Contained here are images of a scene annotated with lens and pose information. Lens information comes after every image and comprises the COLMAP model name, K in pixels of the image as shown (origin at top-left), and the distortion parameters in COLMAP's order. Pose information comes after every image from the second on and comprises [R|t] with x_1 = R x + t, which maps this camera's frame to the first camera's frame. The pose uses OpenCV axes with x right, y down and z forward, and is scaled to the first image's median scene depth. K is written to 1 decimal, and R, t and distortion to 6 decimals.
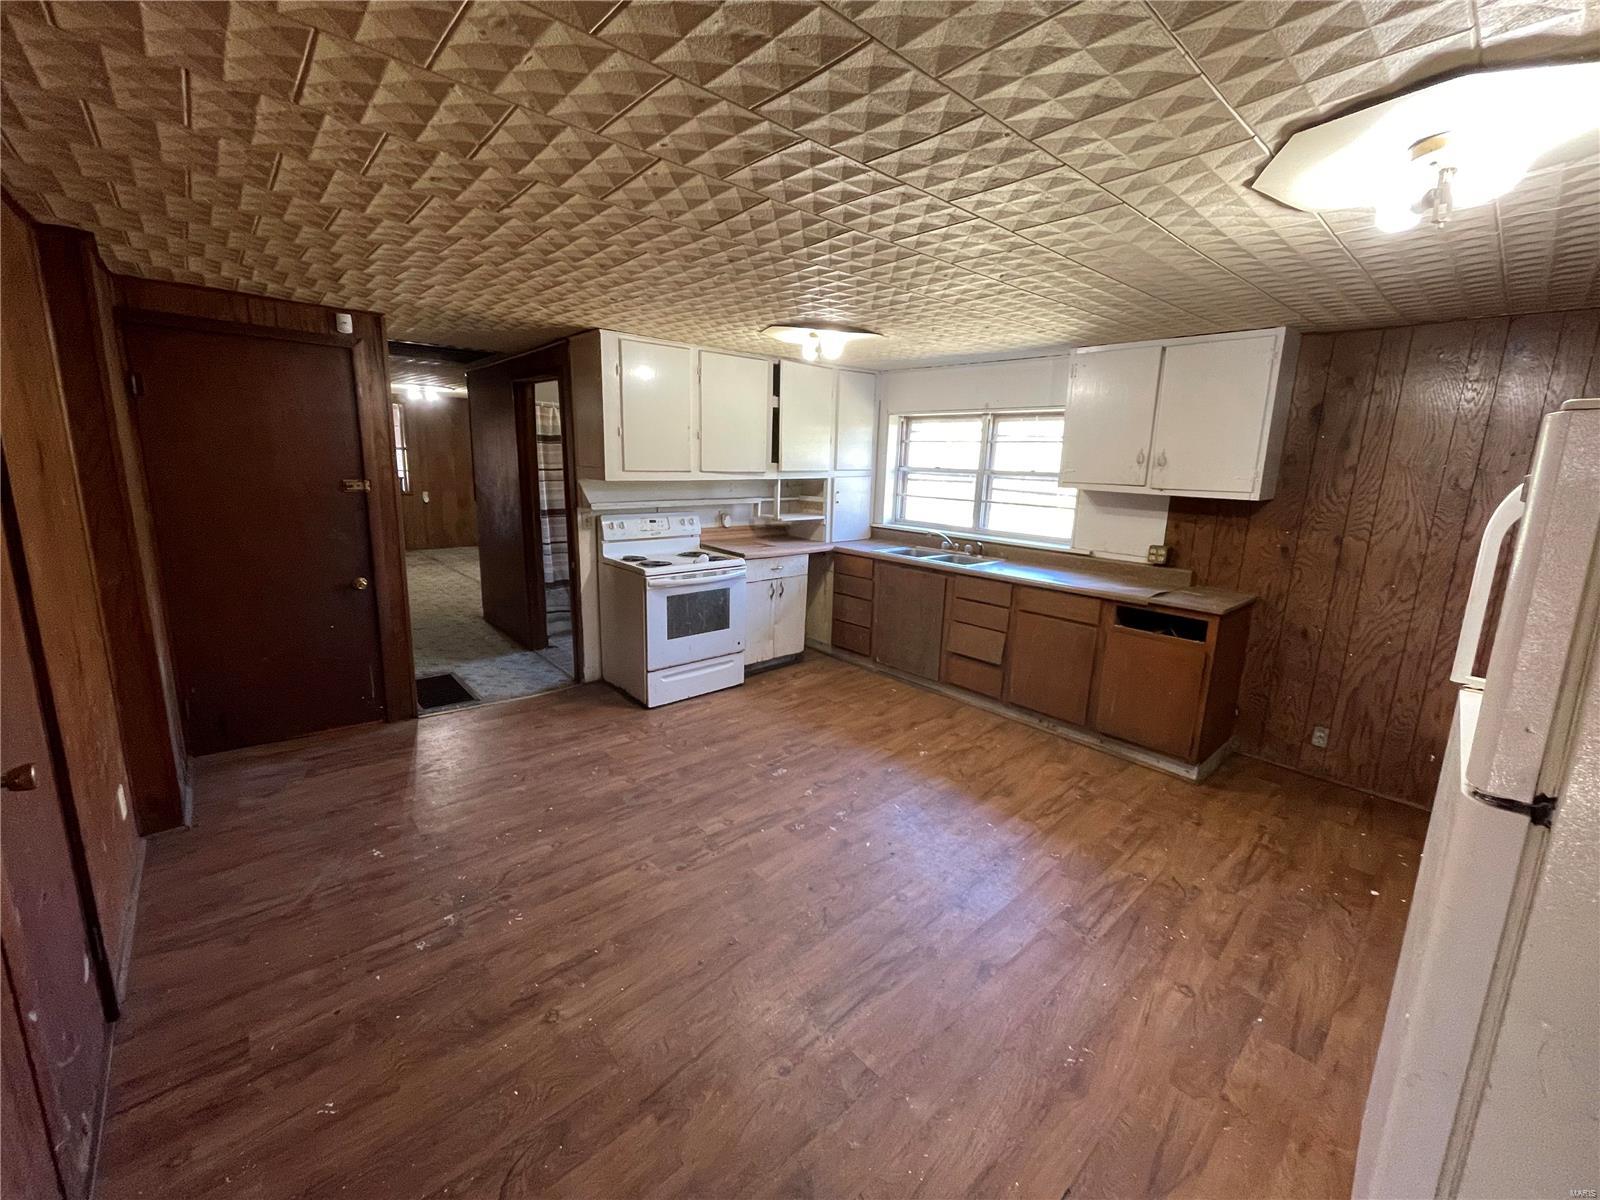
lens RADIAL K [[644.0, 0, 800.0], [0, 644.0, 600.0], [0, 0, 1]] dist [0.003665, 0.000529]
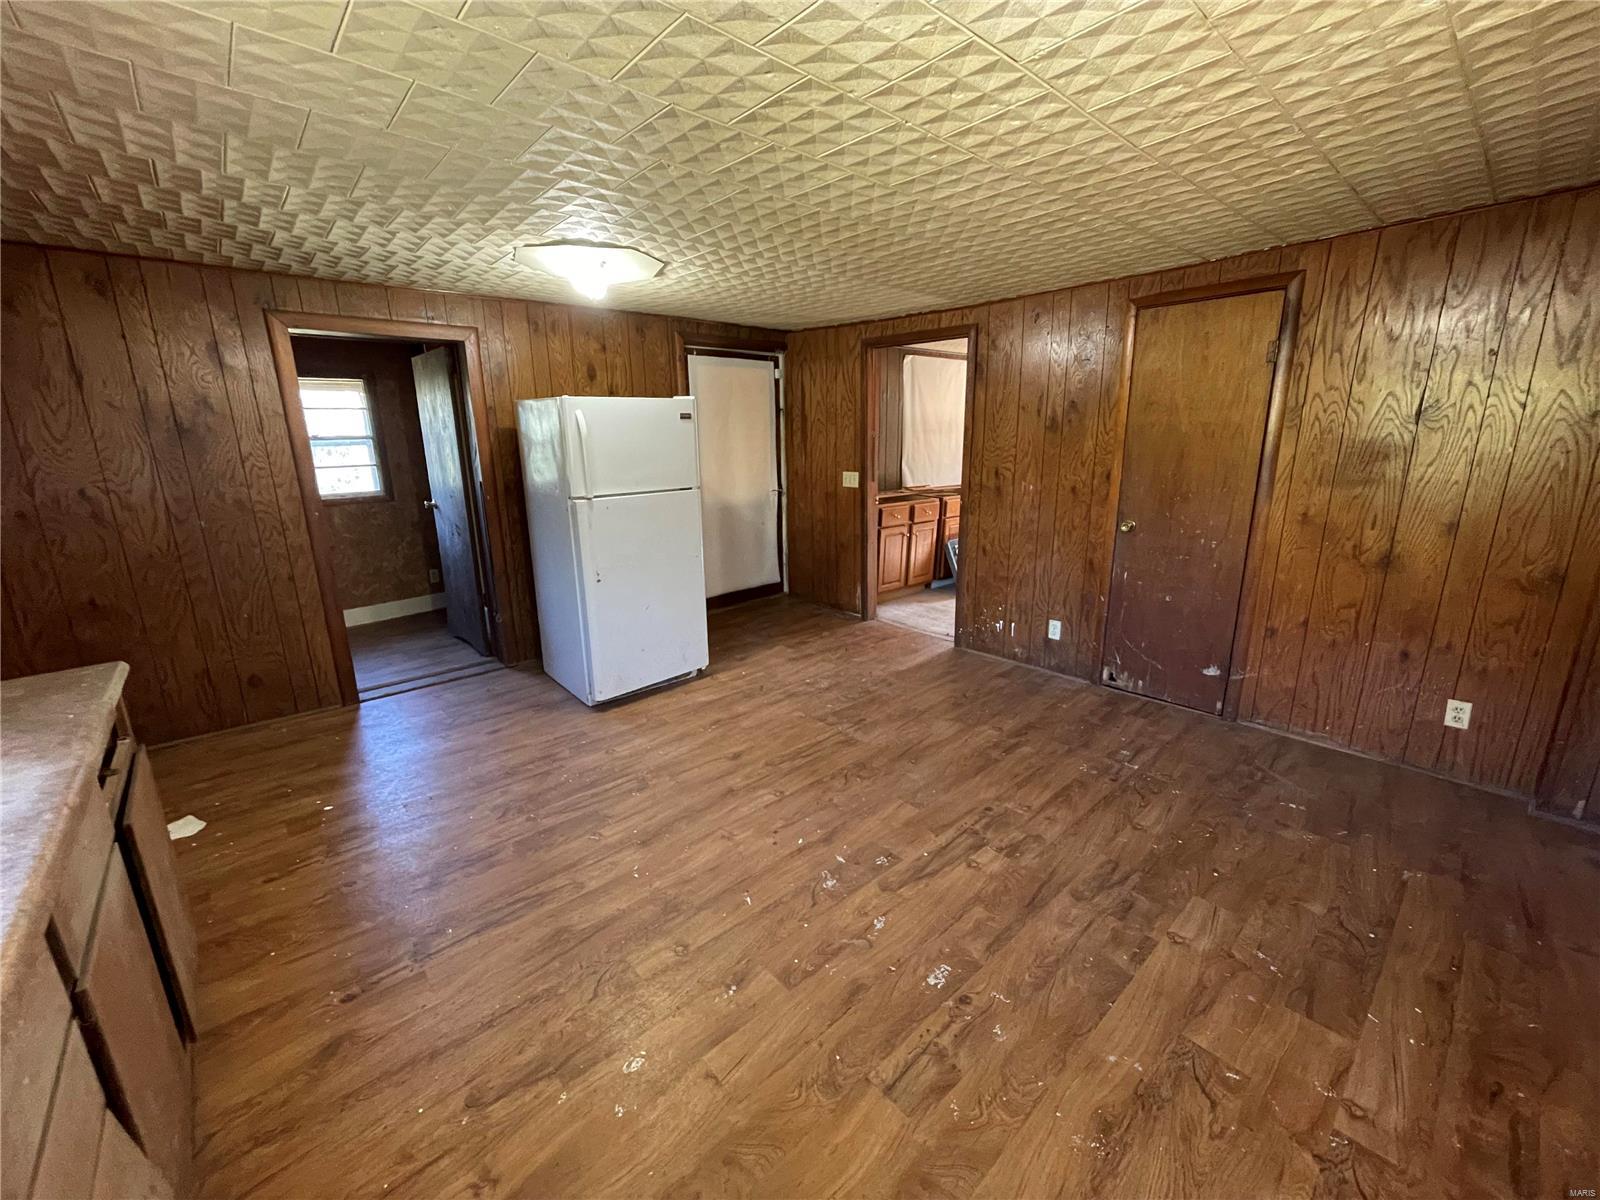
lens RADIAL K [[648.4, 0, 797.0], [0, 648.4, 589.1], [0, 0, 1]] dist [-0.001029, 0.000859]
pose [[-0.999815, -0.018853, 0.003820, 0.093560], [-0.015221, 0.896801, 0.442173, -0.266000], [-0.011762, 0.442033, -0.896922, 1.357781]]
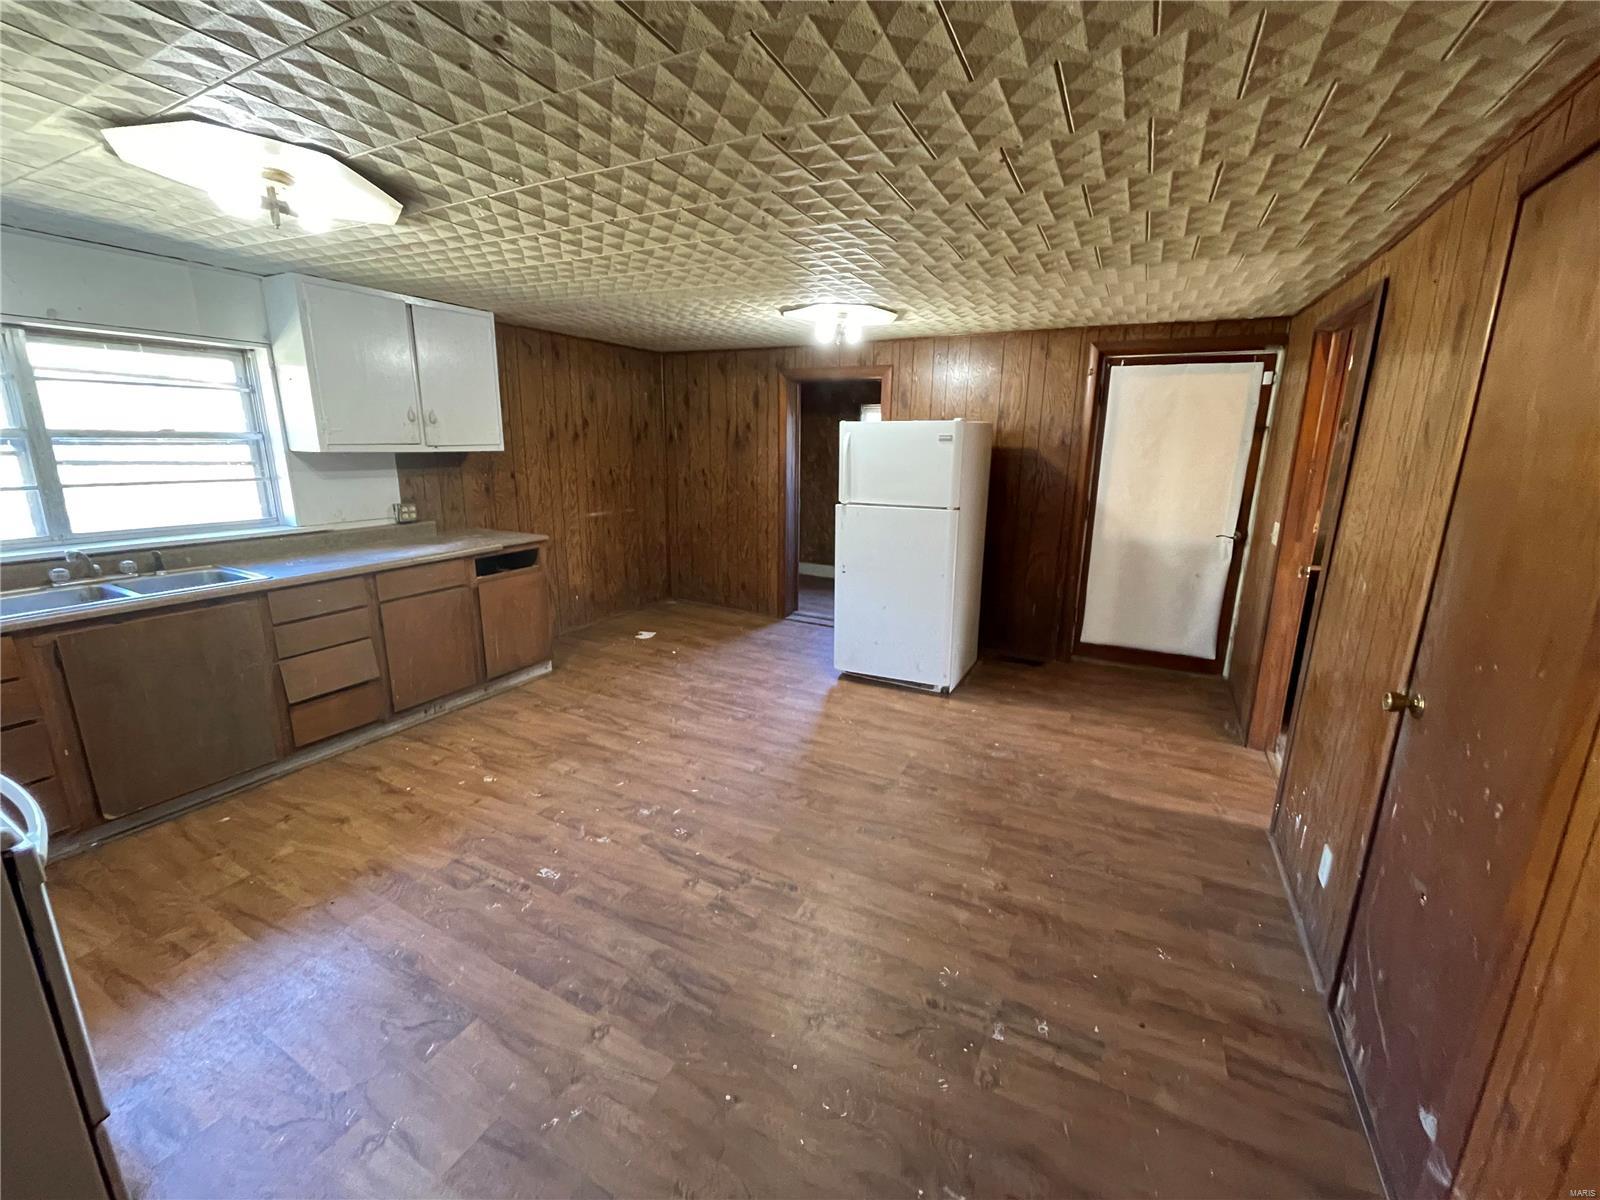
lens RADIAL K [[648.4, 0, 797.0], [0, 648.4, 589.1], [0, 0, 1]] dist [-0.001029, 0.000859]
pose [[-0.343179, -0.247920, 0.905960, -0.694873], [0.177329, 0.930090, 0.321695, -0.203777], [-0.922379, 0.271052, -0.275224, 0.867542]]
